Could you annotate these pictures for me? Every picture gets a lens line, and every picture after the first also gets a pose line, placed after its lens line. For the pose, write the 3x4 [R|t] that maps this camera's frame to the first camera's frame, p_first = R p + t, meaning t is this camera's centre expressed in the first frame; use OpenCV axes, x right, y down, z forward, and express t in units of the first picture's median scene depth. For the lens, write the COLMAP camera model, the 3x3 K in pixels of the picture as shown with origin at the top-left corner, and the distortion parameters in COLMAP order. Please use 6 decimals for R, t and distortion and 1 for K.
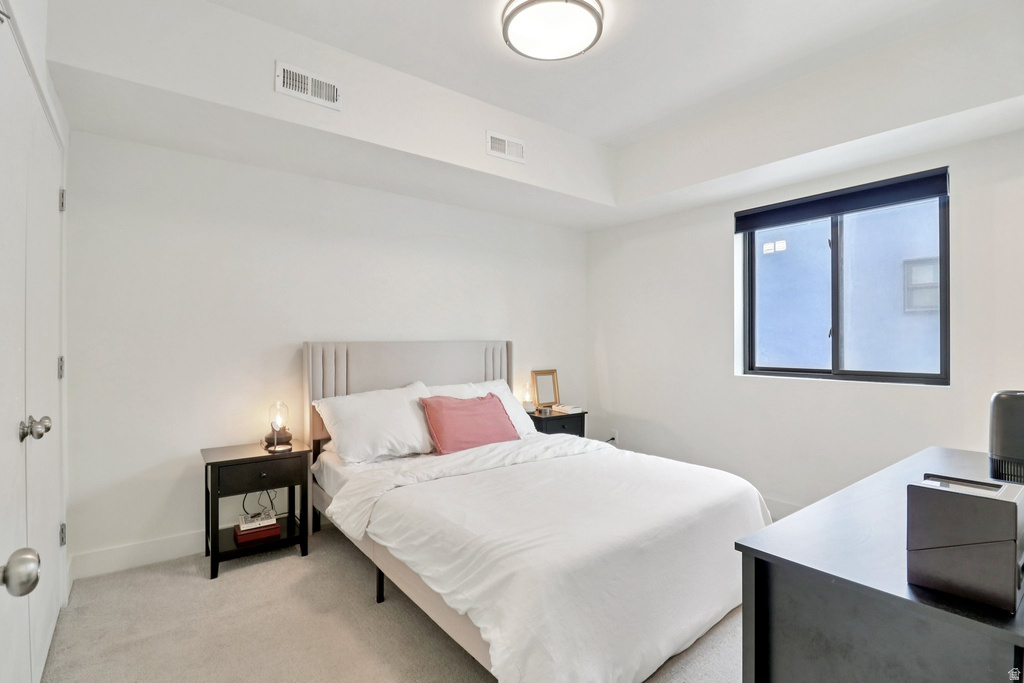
lens RADIAL K [[479.3, 0, 506.5], [0, 479.3, 338.9], [0, 0, 1]] dist [0.000173, -0.012084]
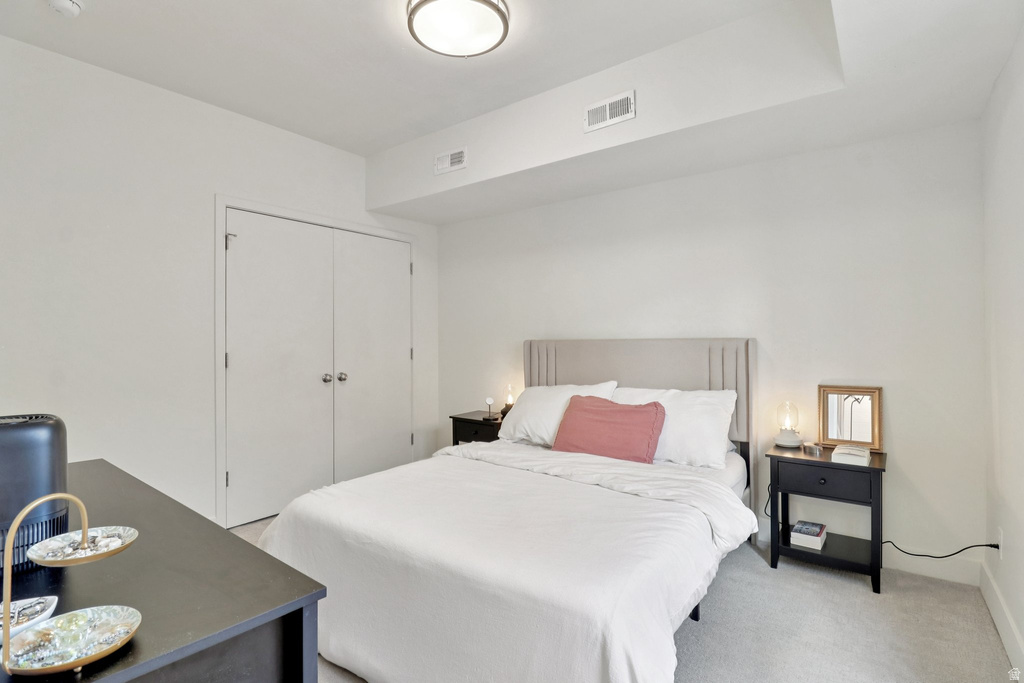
lens RADIAL K [[479.3, 0, 512.0], [0, 479.3, 341.2], [0, 0, 1]] dist [0.000173, -0.012084]
pose [[0.273594, -0.000143, -0.961845, 0.755203], [0.011985, 0.999923, 0.003260, 0.002468], [0.961771, -0.012420, 0.273575, 0.587128]]
